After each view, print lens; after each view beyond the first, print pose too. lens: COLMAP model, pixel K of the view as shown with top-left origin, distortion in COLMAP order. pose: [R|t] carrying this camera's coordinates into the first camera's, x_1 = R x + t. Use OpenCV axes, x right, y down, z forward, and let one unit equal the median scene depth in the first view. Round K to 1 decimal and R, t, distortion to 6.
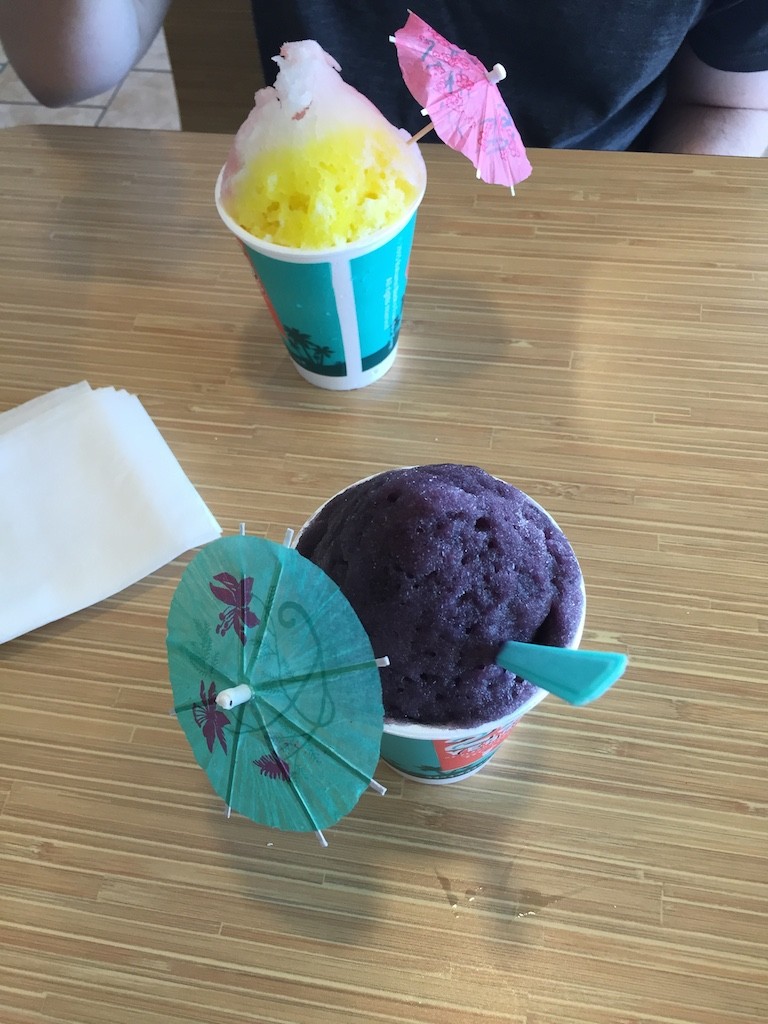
lens RADIAL K [[855.5, 0, 384.5], [0, 855.5, 511.6], [0, 0, 1]] dist [0.033346, -0.016125]
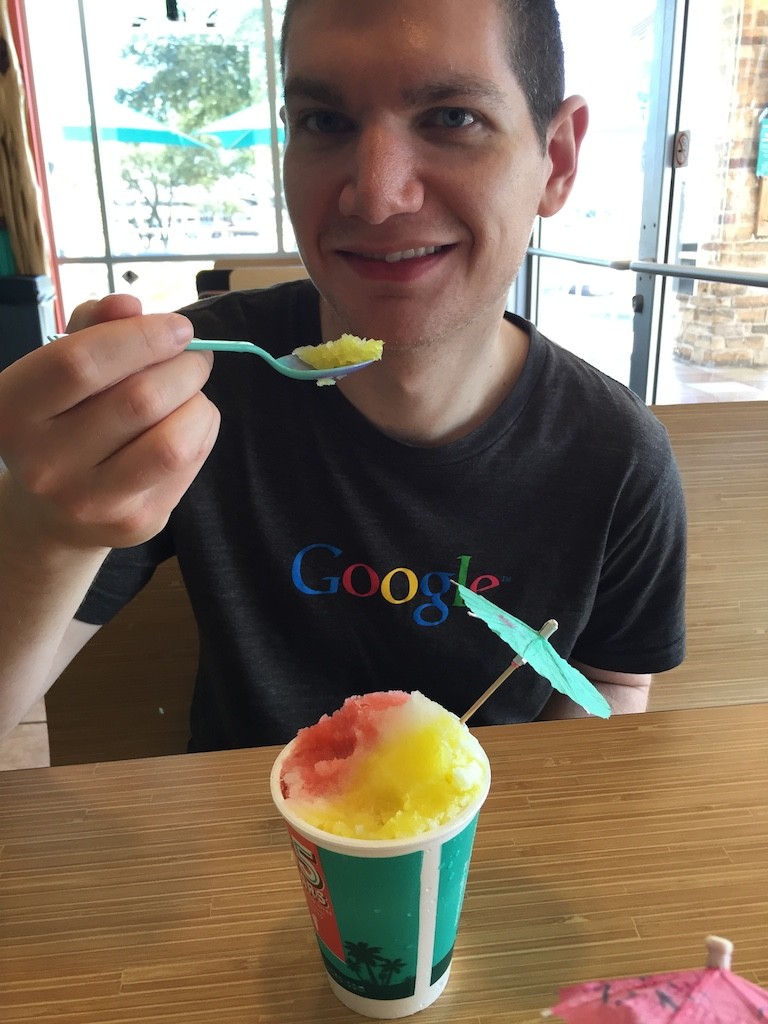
lens RADIAL K [[855.5, 0, 383.7], [0, 855.5, 509.9], [0, 0, 1]] dist [0.033346, -0.016125]
pose [[0.967160, -0.064143, 0.245942, -0.227796], [0.204914, 0.769253, -0.605194, -0.016442], [-0.150373, 0.635716, 0.757135, 0.055023]]
